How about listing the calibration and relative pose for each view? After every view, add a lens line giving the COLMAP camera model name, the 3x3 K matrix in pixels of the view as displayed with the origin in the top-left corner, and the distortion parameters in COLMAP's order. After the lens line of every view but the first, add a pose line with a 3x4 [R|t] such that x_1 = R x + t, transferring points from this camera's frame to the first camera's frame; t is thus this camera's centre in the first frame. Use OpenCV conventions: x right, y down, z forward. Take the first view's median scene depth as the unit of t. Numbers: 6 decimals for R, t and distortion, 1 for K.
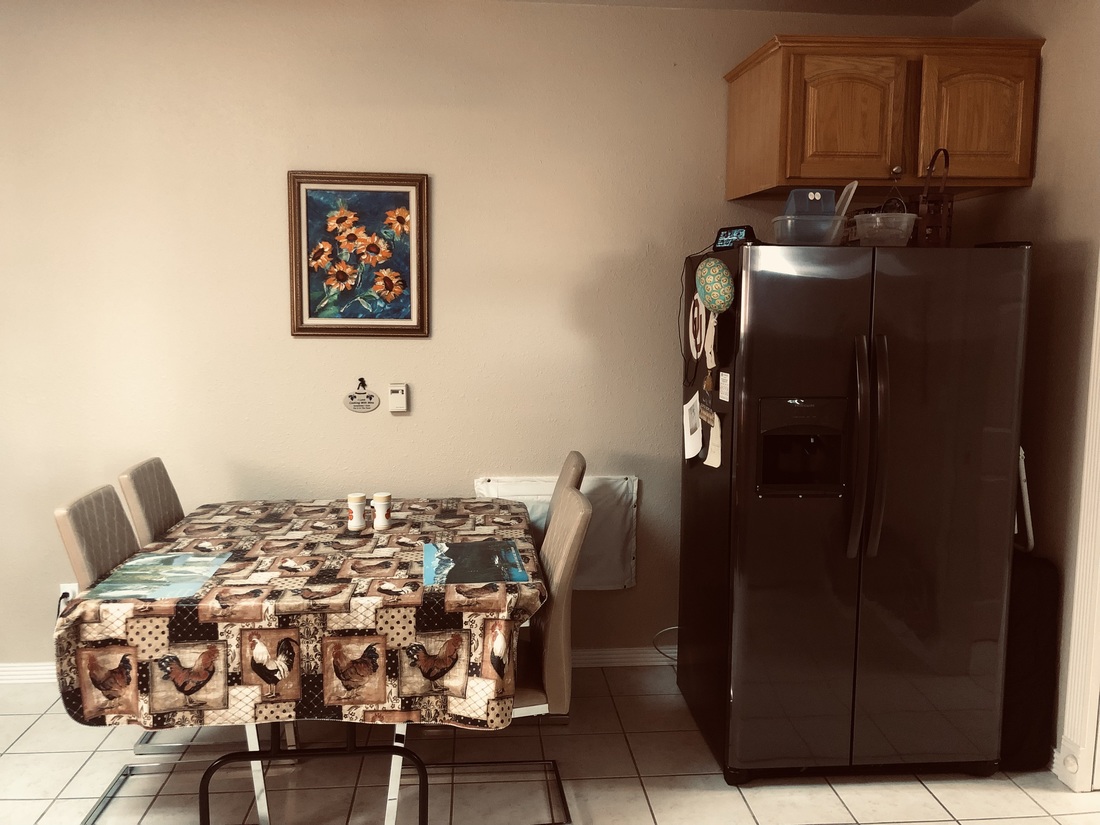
lens RADIAL K [[896.8, 0, 547.0], [0, 896.8, 405.5], [0, 0, 1]] dist [0.037906, -0.044193]
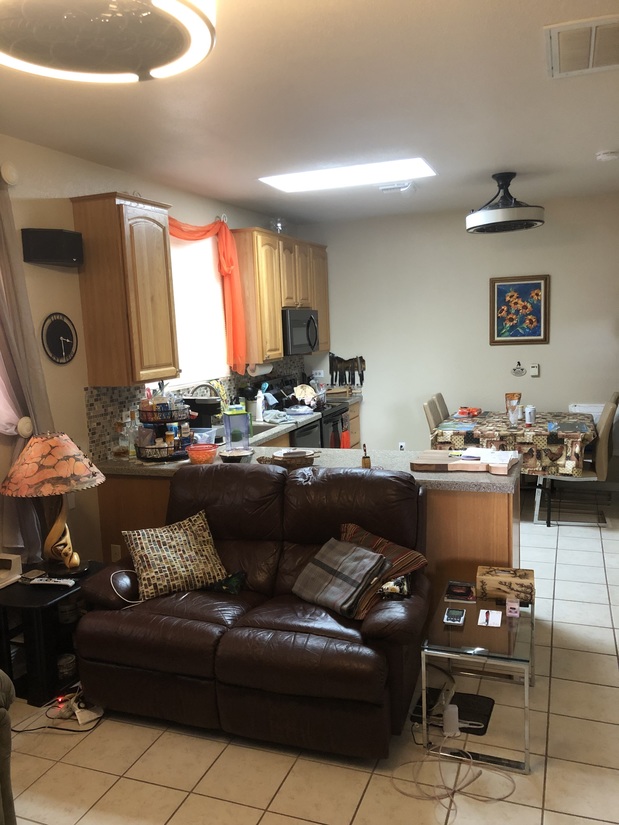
lens RADIAL K [[672.6, 0, 313.6], [0, 672.6, 405.2], [0, 0, 1]] dist [0.037906, -0.044193]
pose [[0.903826, 0.011229, -0.427754, 0.071291], [-0.005635, 0.999881, 0.014342, 0.064608], [0.427864, -0.010553, 0.903782, -0.880015]]
